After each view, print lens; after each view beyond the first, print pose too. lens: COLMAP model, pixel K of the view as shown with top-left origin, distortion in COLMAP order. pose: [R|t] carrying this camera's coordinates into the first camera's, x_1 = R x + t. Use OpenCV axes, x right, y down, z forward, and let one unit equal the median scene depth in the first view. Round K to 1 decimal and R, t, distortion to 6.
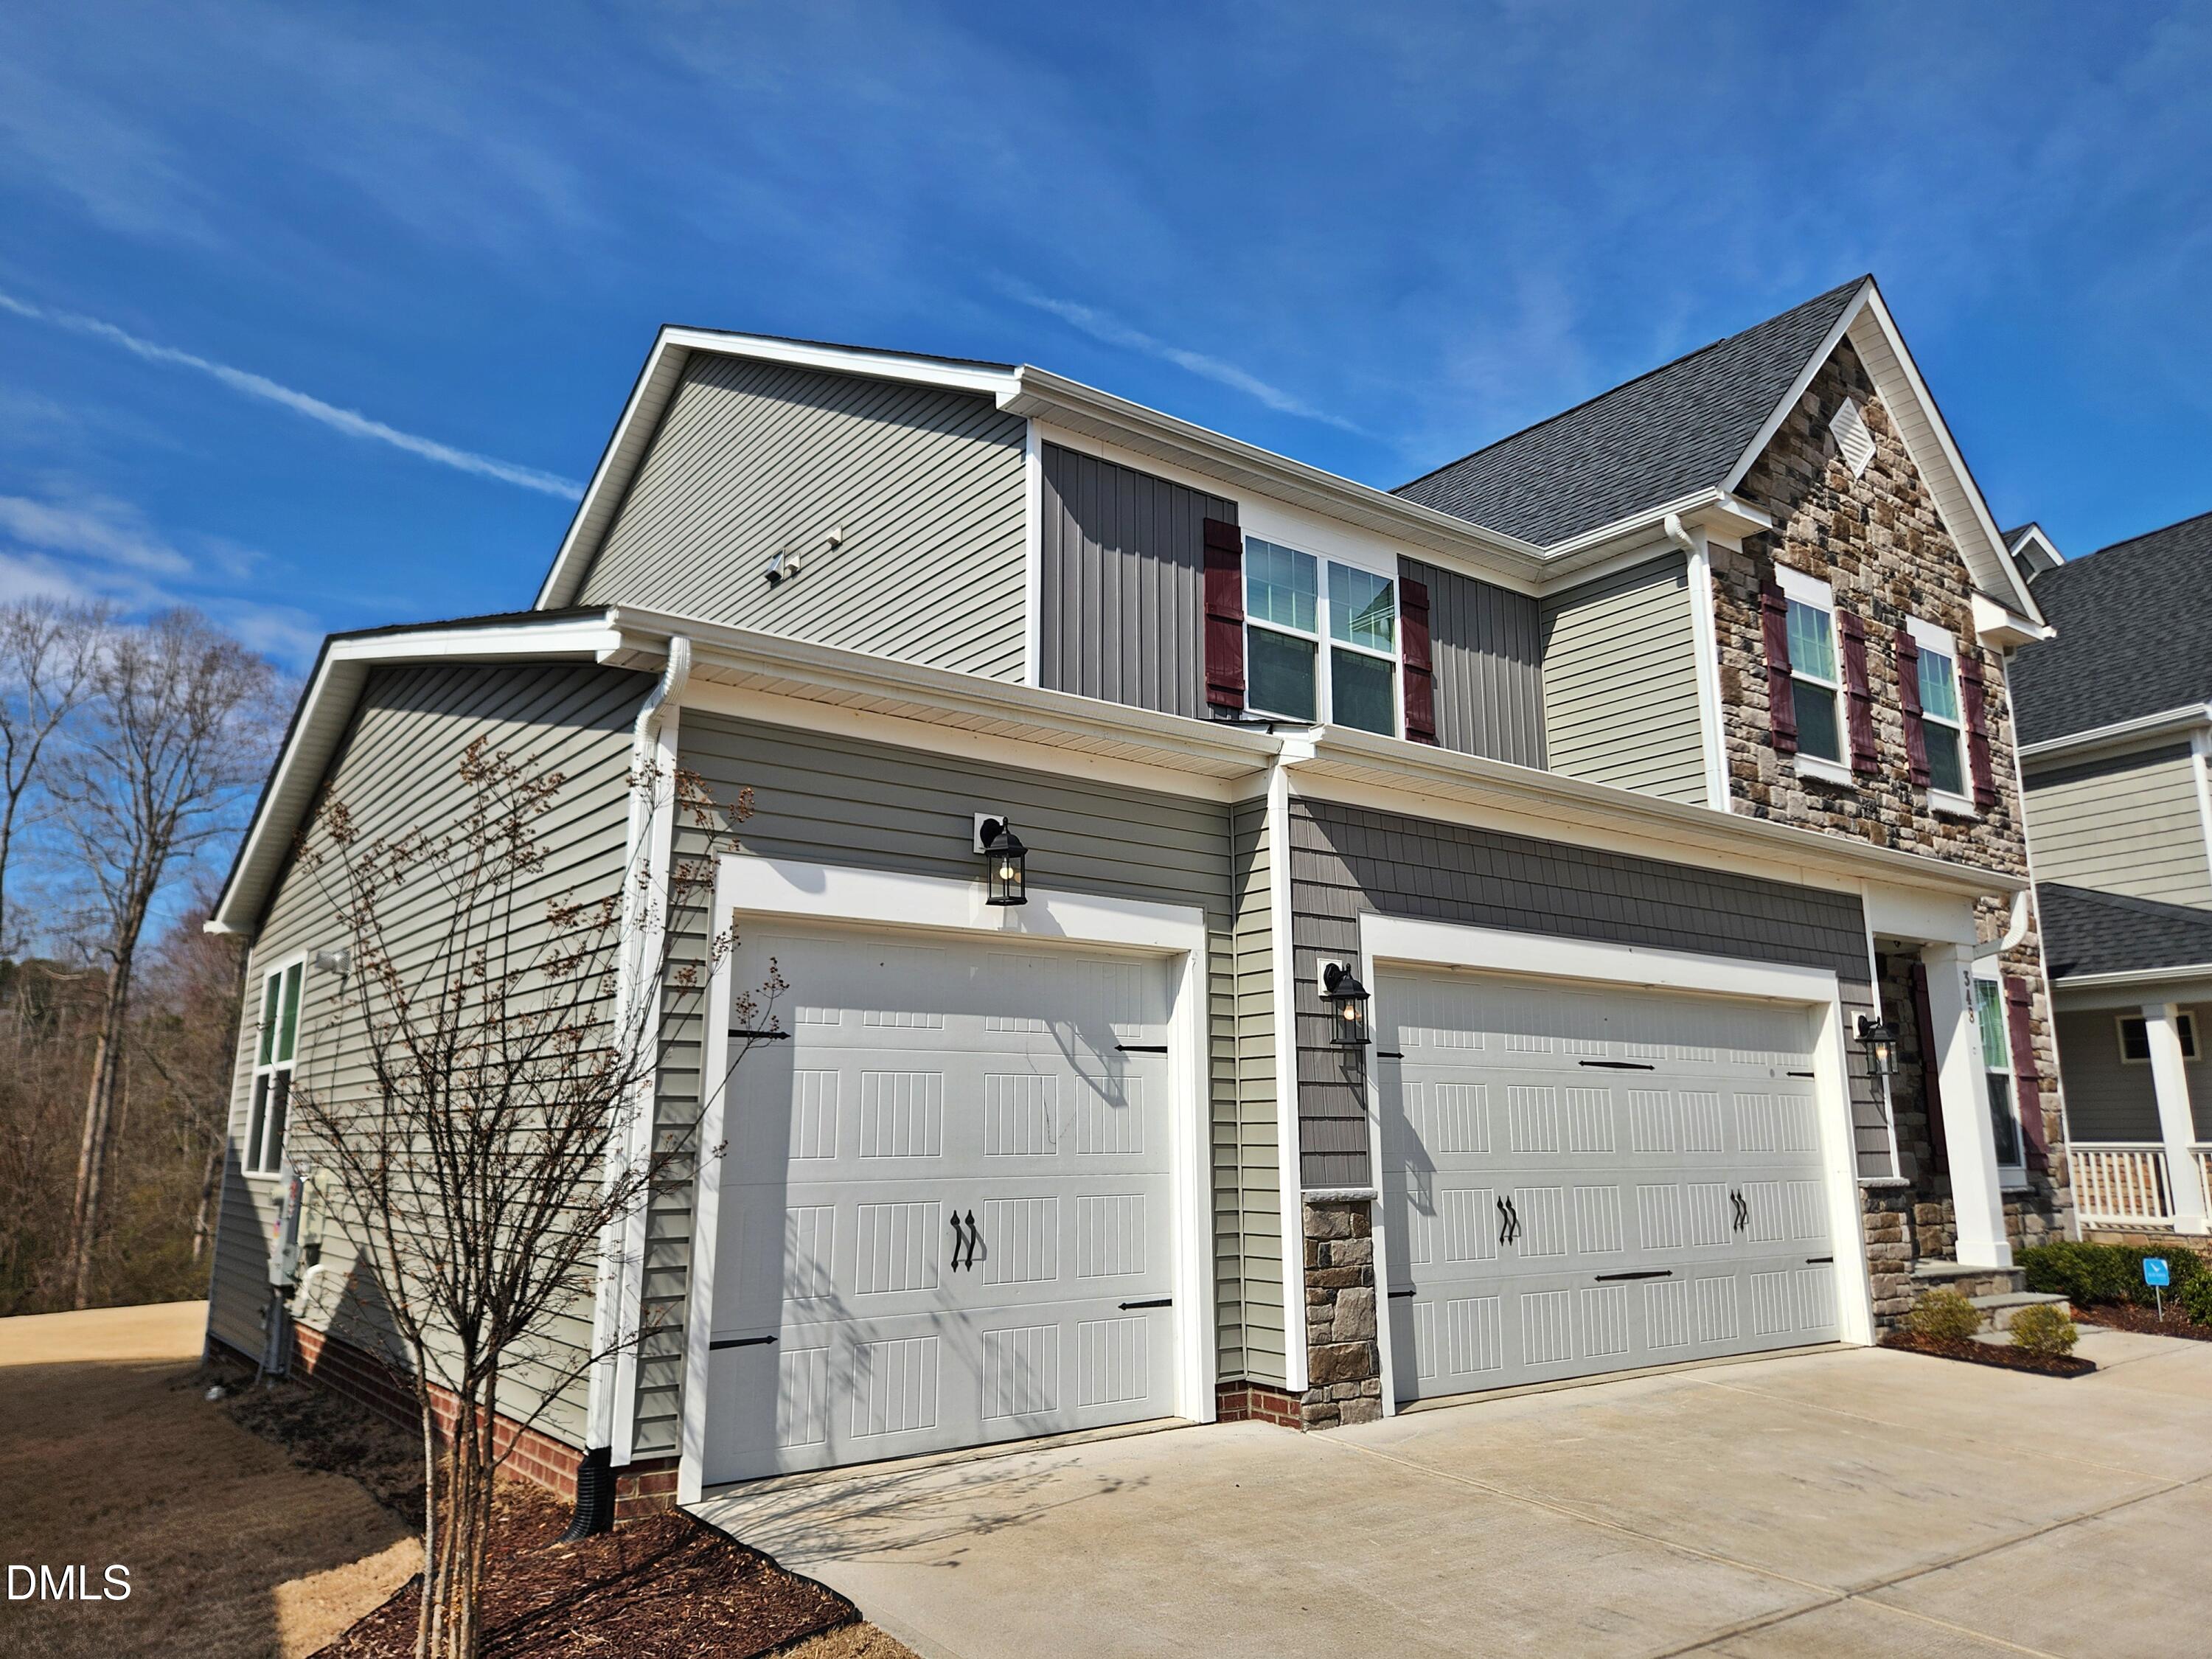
lens RADIAL K [[1498.6, 0, 1115.0], [0, 1498.6, 840.3], [0, 0, 1]] dist [0.081650, -0.053092]
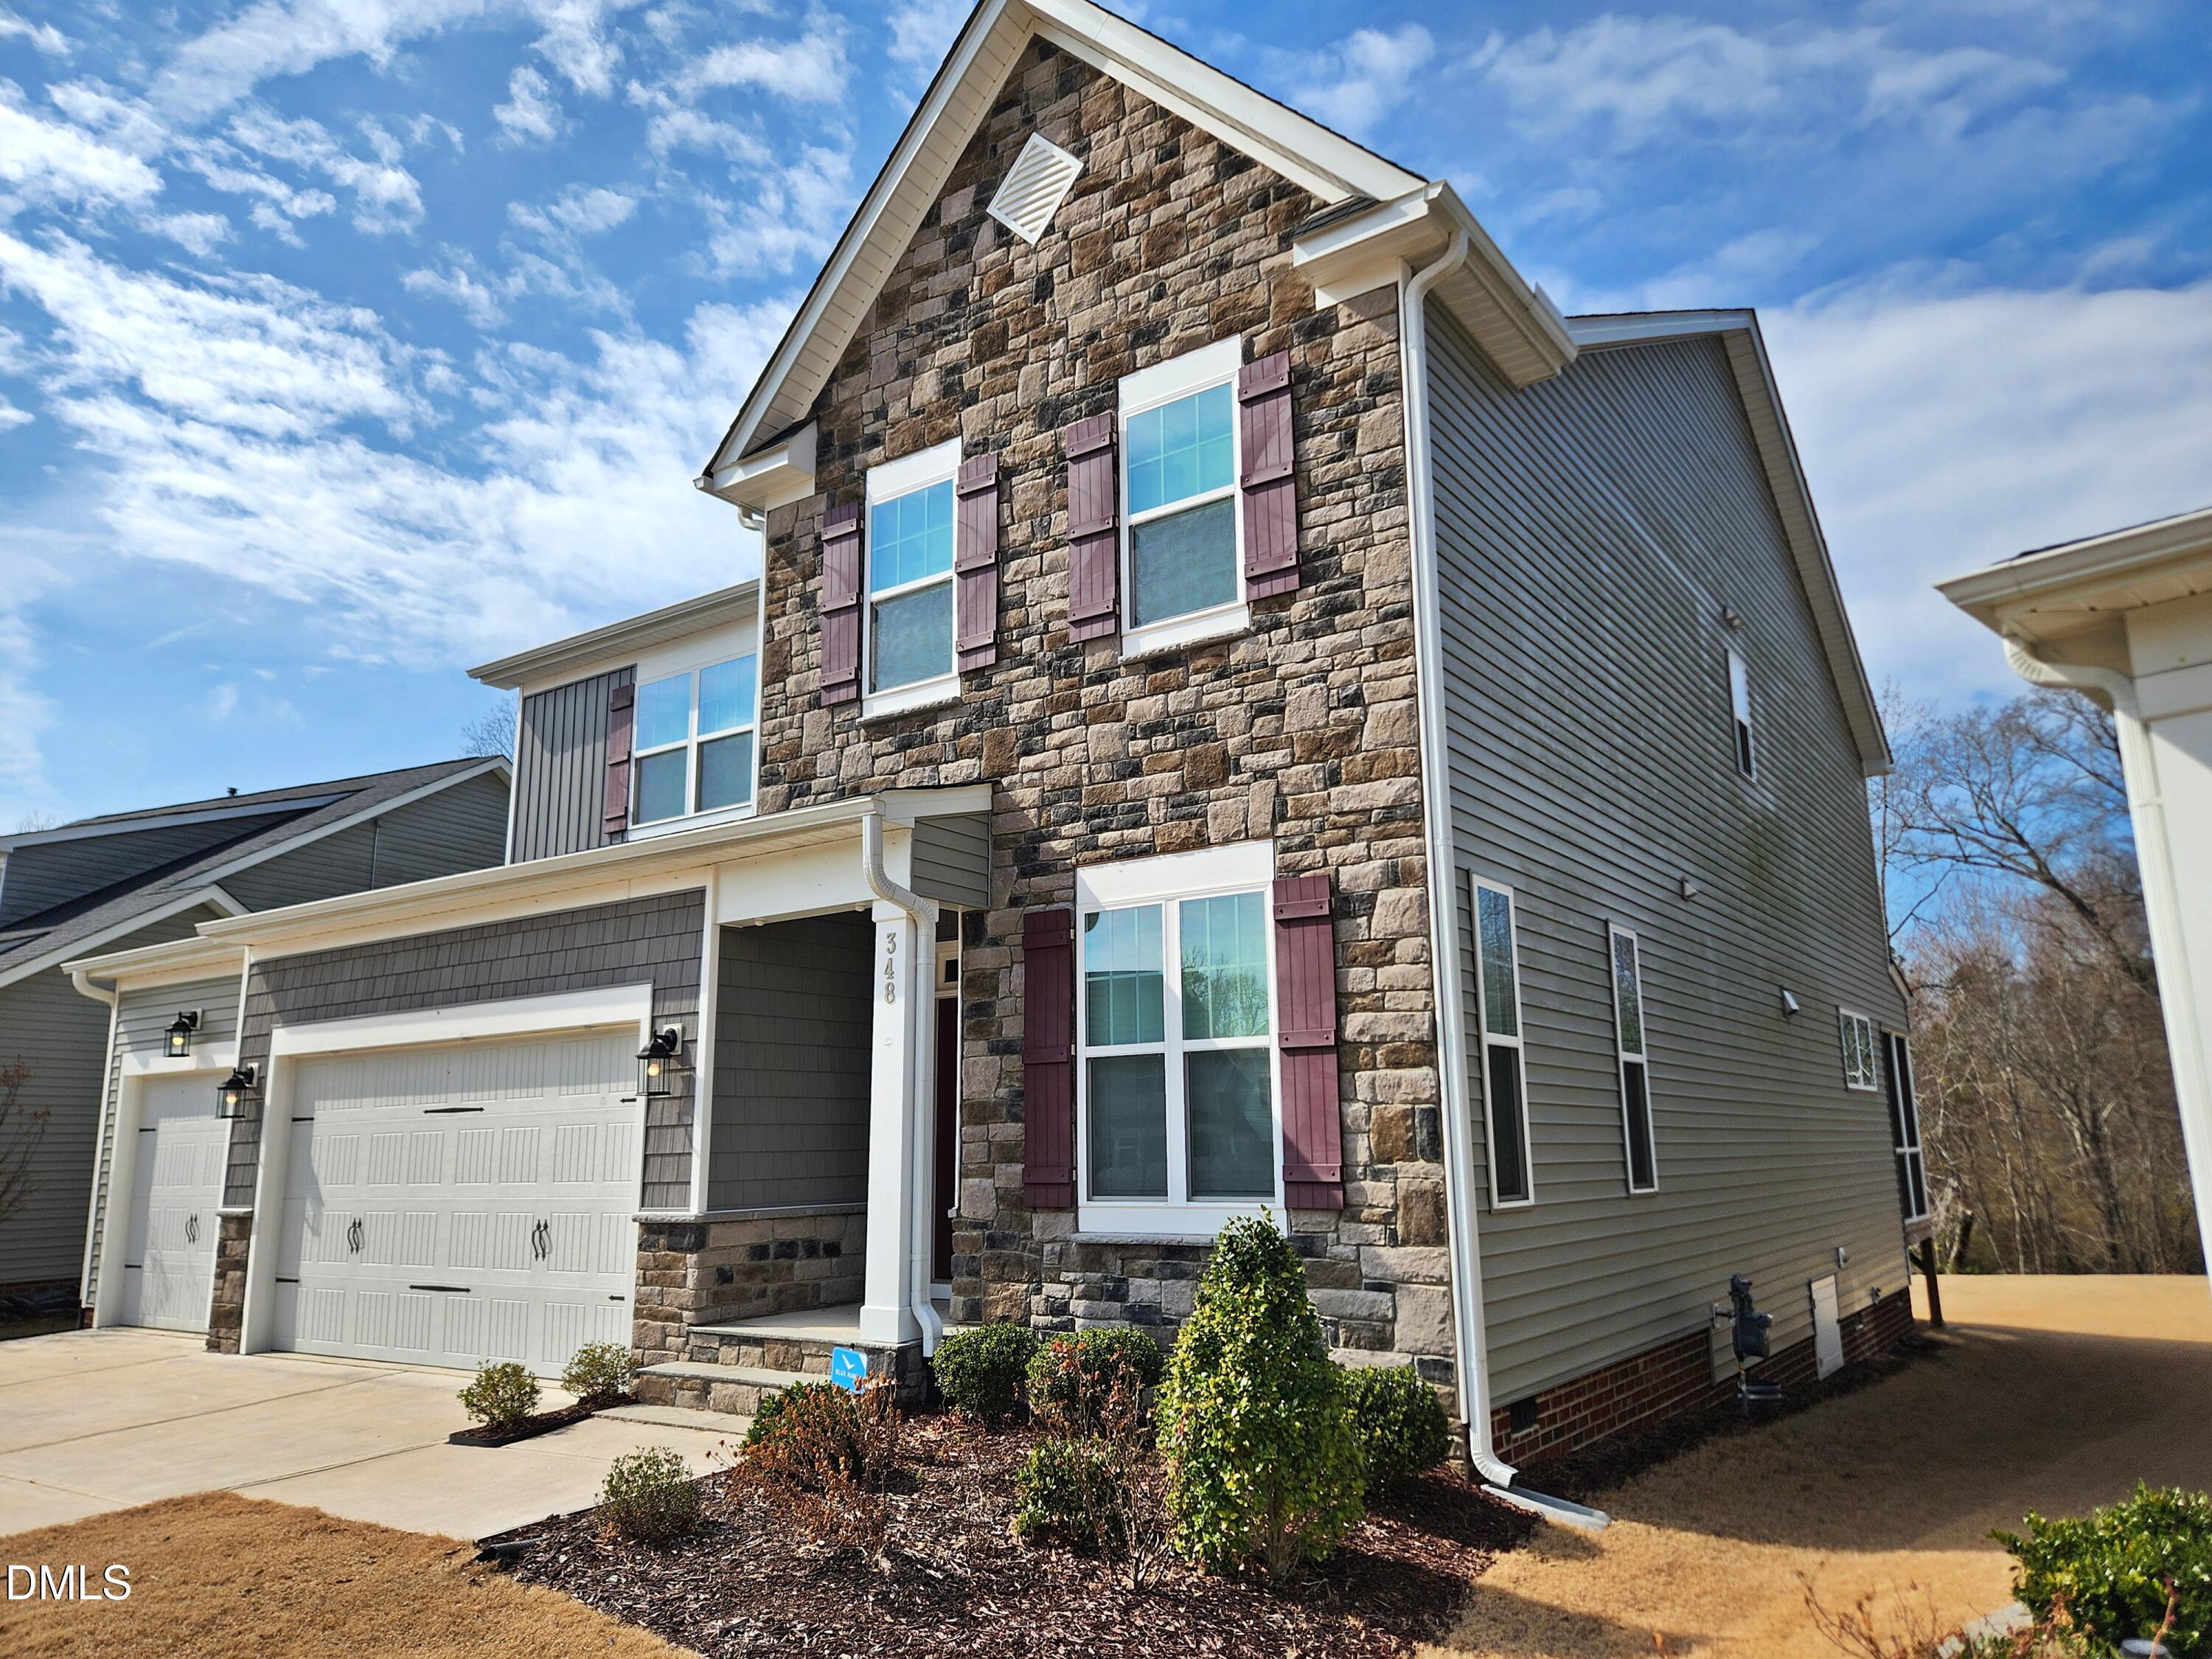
lens RADIAL K [[1498.6, 0, 1115.0], [0, 1498.6, 840.3], [0, 0, 1]] dist [0.081650, -0.053092]
pose [[0.305183, -0.192838, -0.932565, 1.347712], [0.197500, 0.970807, -0.136113, 0.171257], [0.931588, -0.142642, 0.334360, 0.917545]]
